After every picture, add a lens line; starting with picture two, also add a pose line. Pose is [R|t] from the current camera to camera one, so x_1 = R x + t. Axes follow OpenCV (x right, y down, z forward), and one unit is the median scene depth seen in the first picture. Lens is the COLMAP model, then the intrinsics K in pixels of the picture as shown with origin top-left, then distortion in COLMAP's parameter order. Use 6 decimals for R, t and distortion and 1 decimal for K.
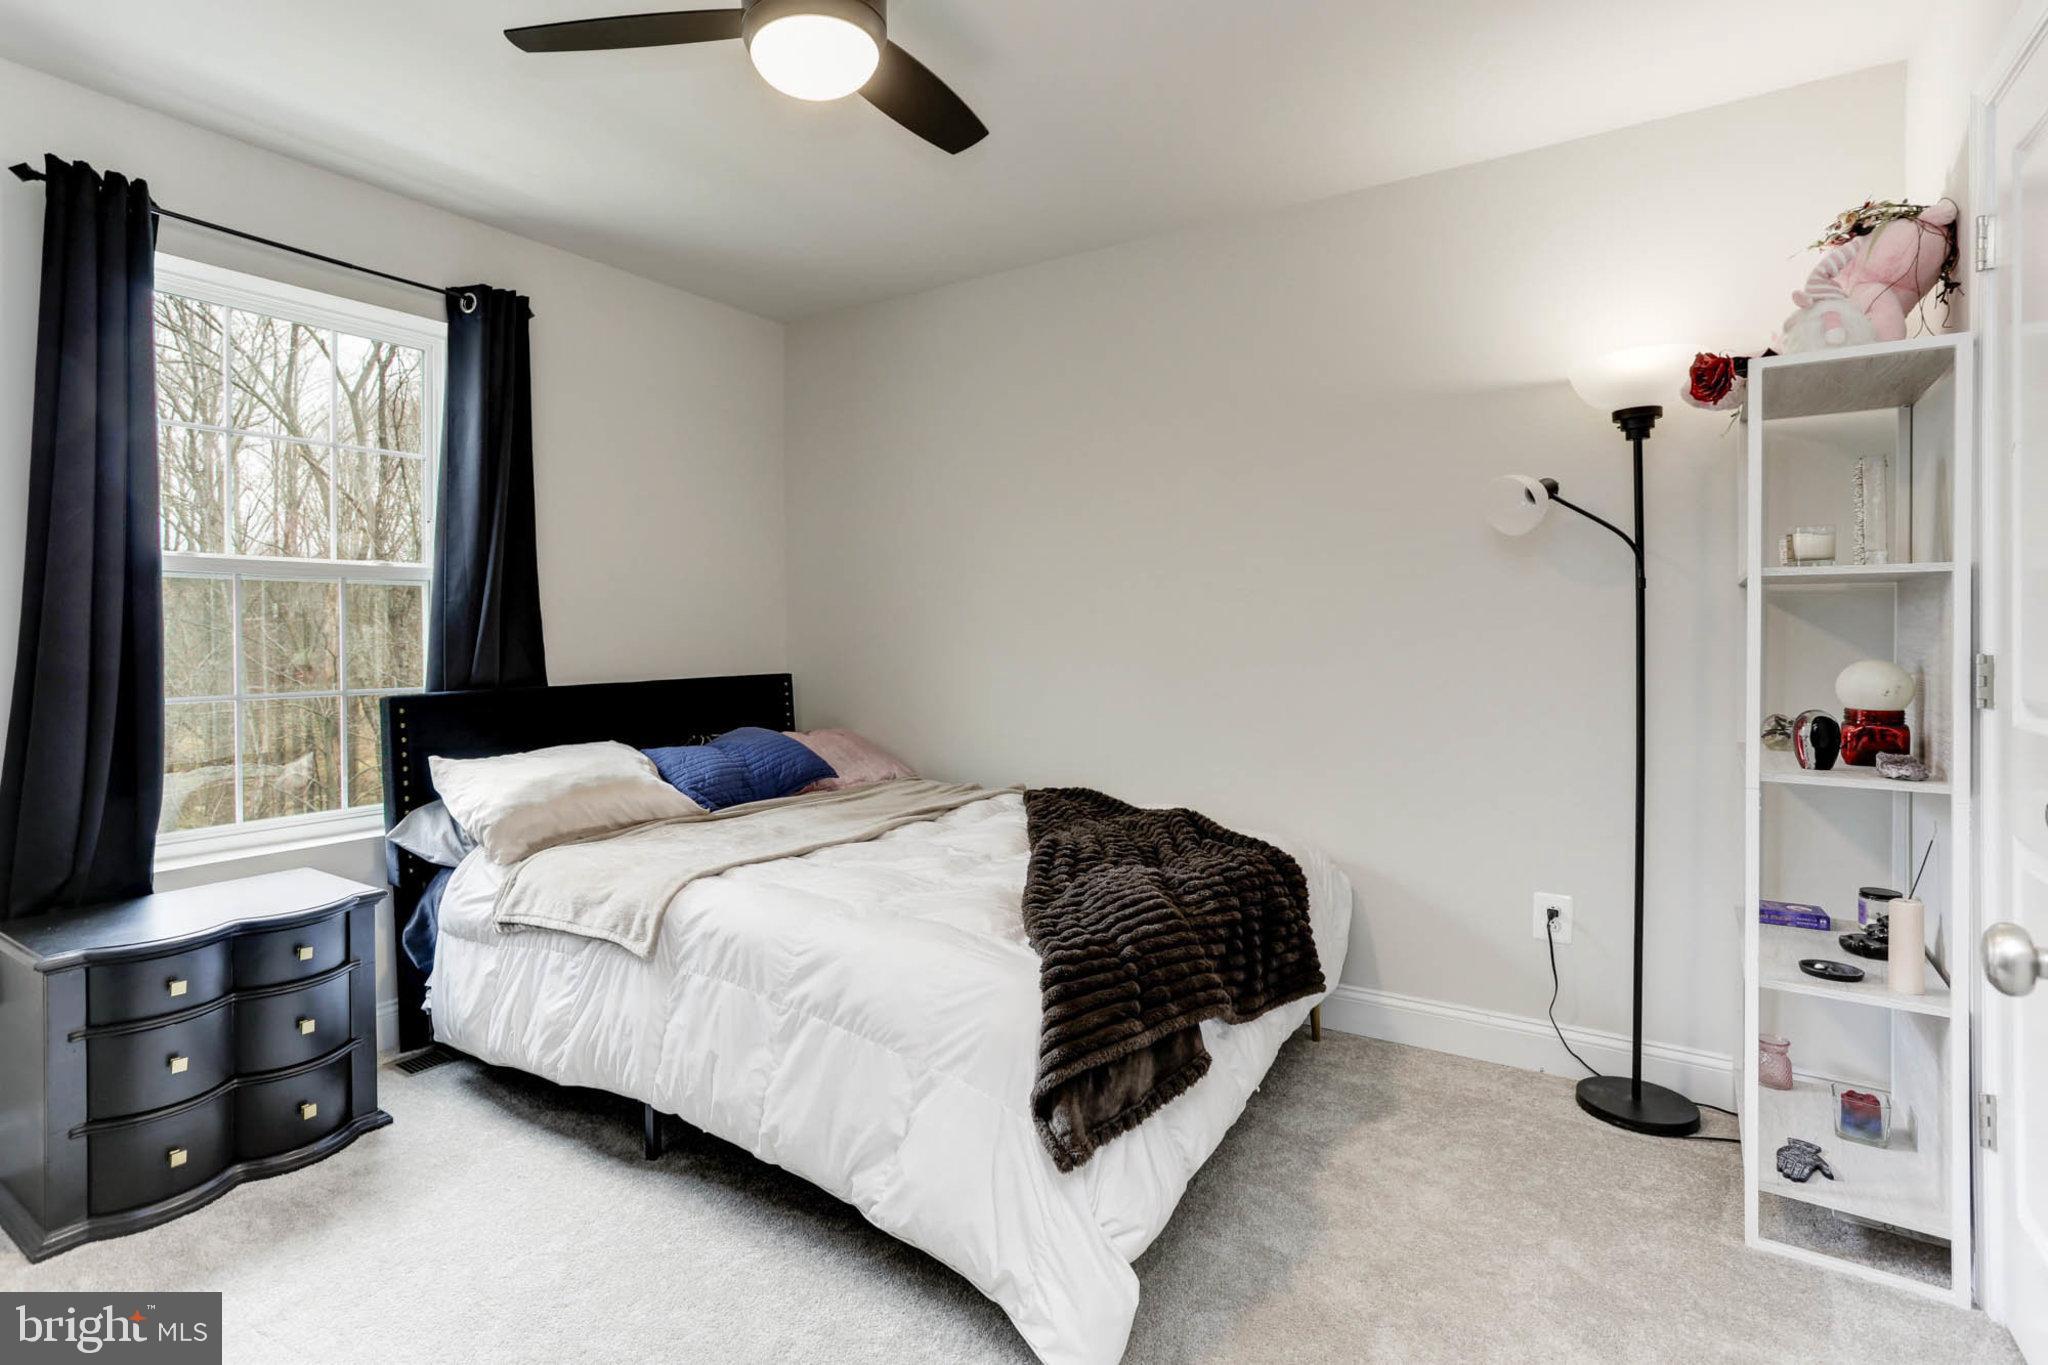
lens RADIAL K [[985.6, 0, 1034.4], [0, 985.6, 663.5], [0, 0, 1]] dist [-0.055619, 0.036809]
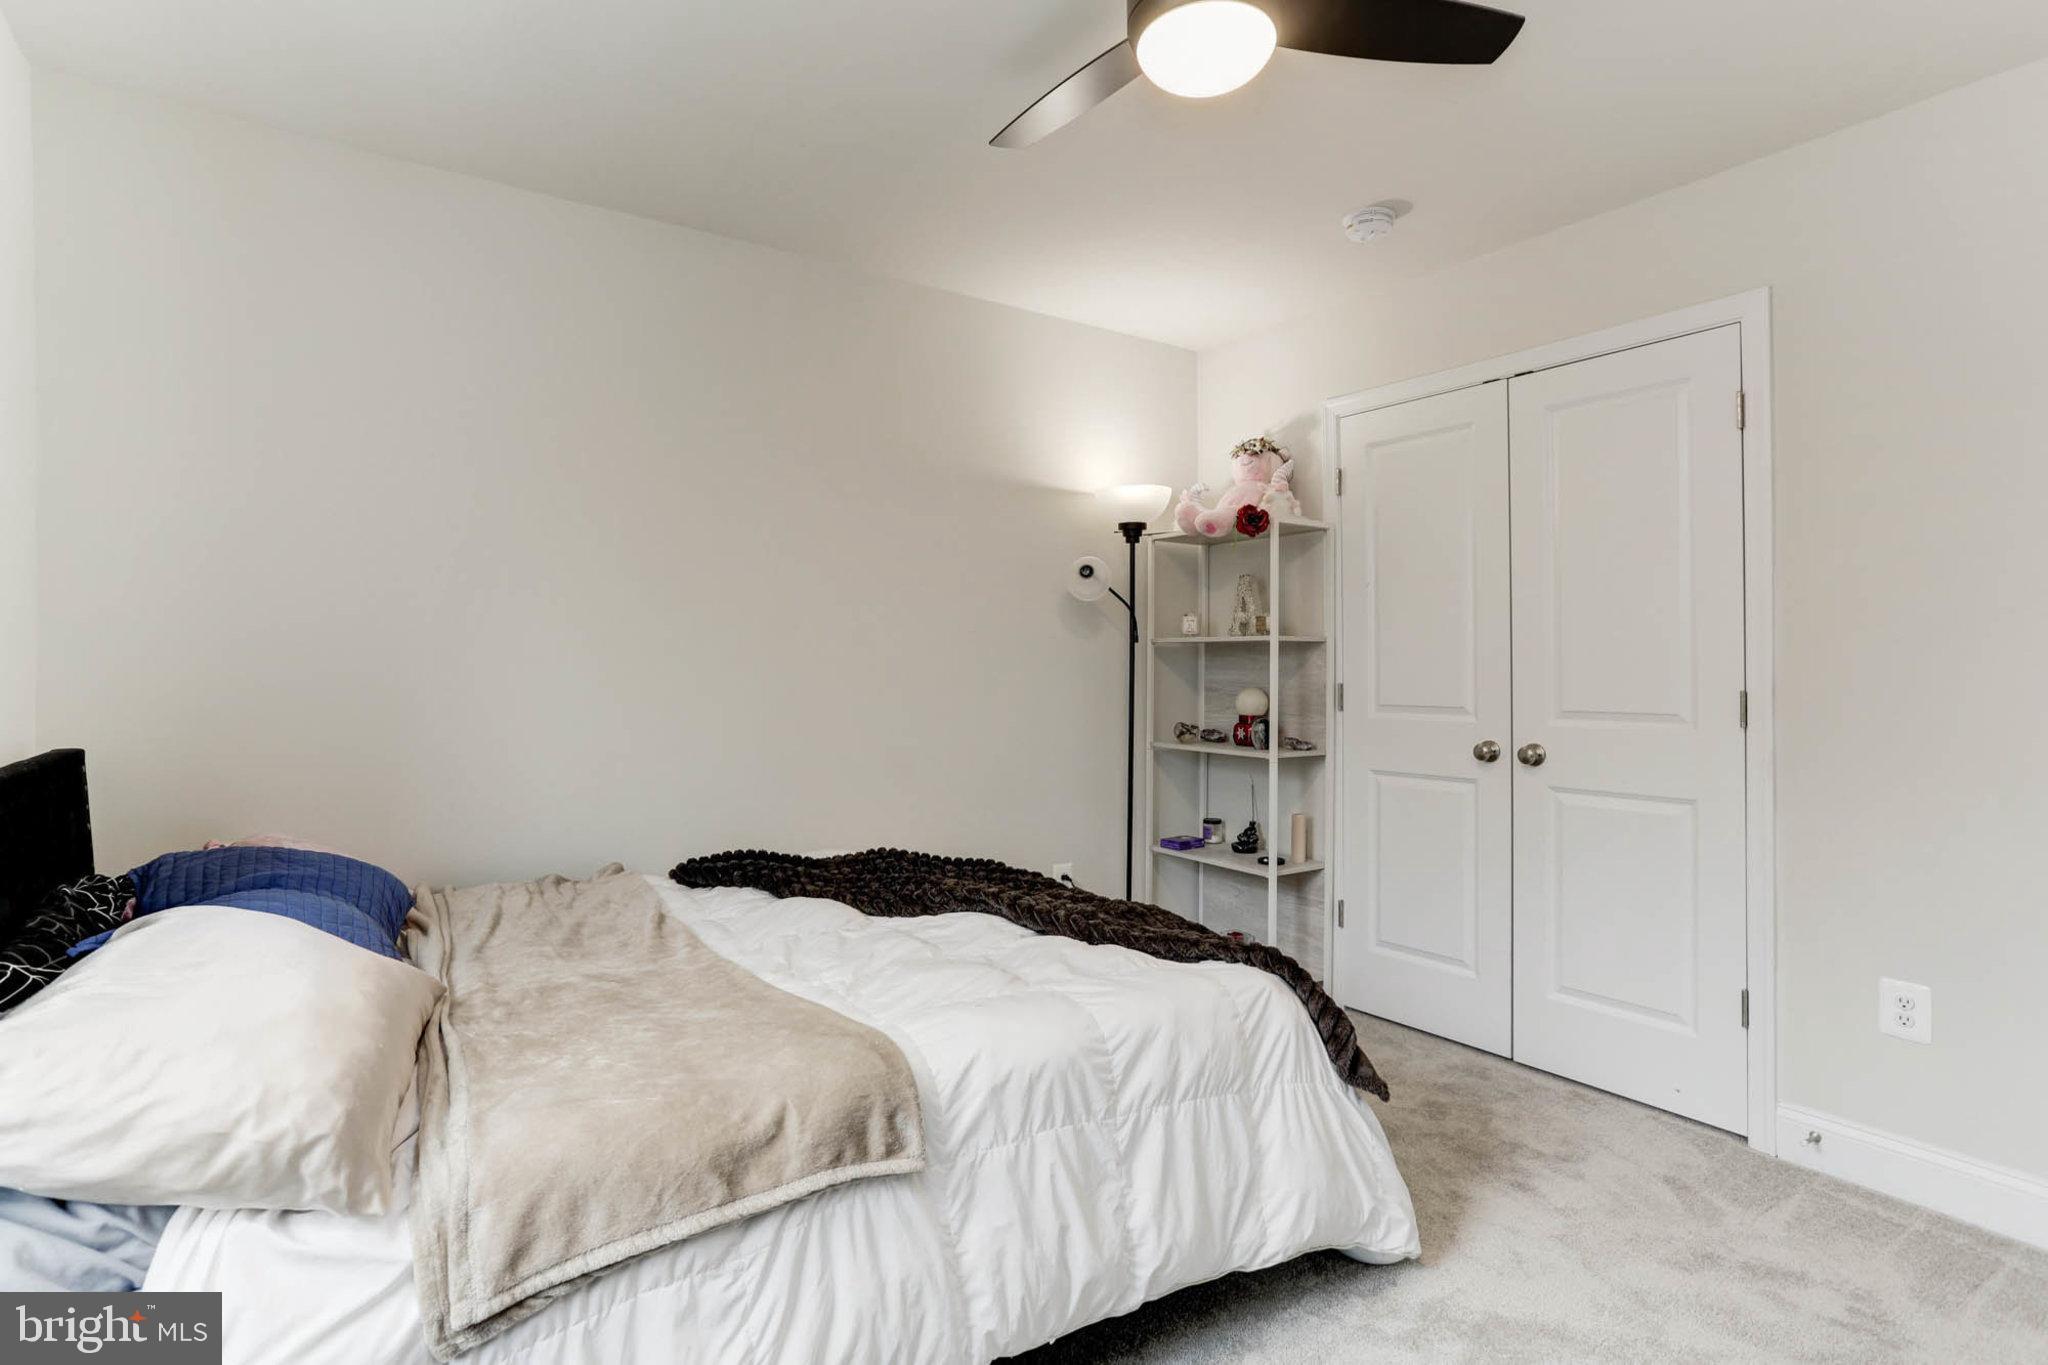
lens RADIAL K [[985.6, 0, 1034.4], [0, 985.6, 663.5], [0, 0, 1]] dist [-0.055619, 0.036809]
pose [[0.405656, 0.011694, 0.913951, -0.879821], [0.031603, 0.999141, -0.026811, -0.014794], [-0.913479, 0.039759, 0.404938, 0.592901]]
